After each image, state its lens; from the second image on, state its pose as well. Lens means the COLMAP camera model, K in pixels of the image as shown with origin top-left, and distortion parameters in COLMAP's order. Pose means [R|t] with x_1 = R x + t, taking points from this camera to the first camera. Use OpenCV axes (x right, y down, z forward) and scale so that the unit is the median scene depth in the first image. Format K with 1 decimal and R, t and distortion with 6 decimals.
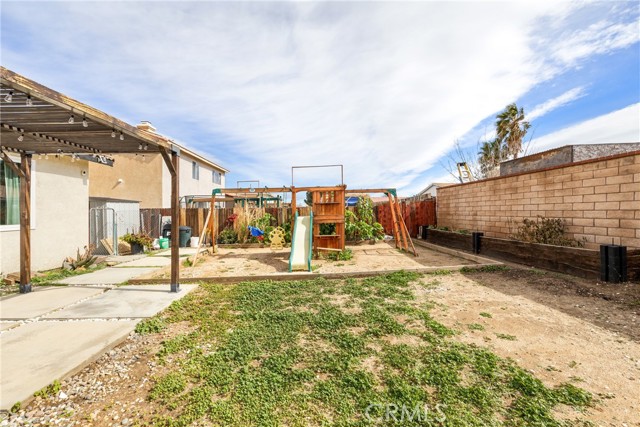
lens RADIAL K [[267.5, 0, 317.7], [0, 267.5, 211.1], [0, 0, 1]] dist [-0.002833, 0.000082]
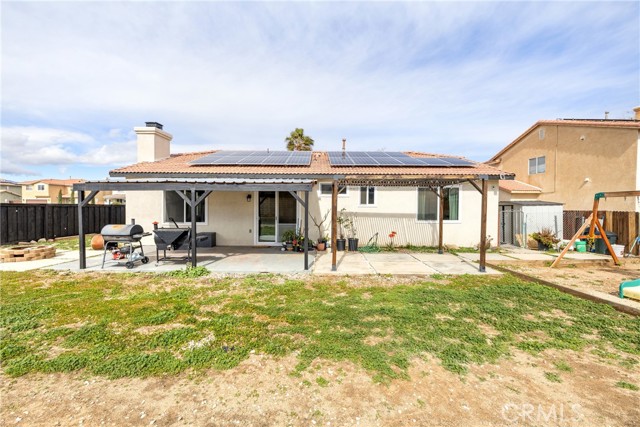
lens RADIAL K [[267.5, 0, 318.3], [0, 267.5, 208.8], [0, 0, 1]] dist [-0.002833, 0.000082]
pose [[-0.034399, 0.017753, -0.999250, 1.132481], [-0.001200, 0.999841, 0.017805, -0.088927], [0.999407, 0.001812, -0.034372, 0.146941]]
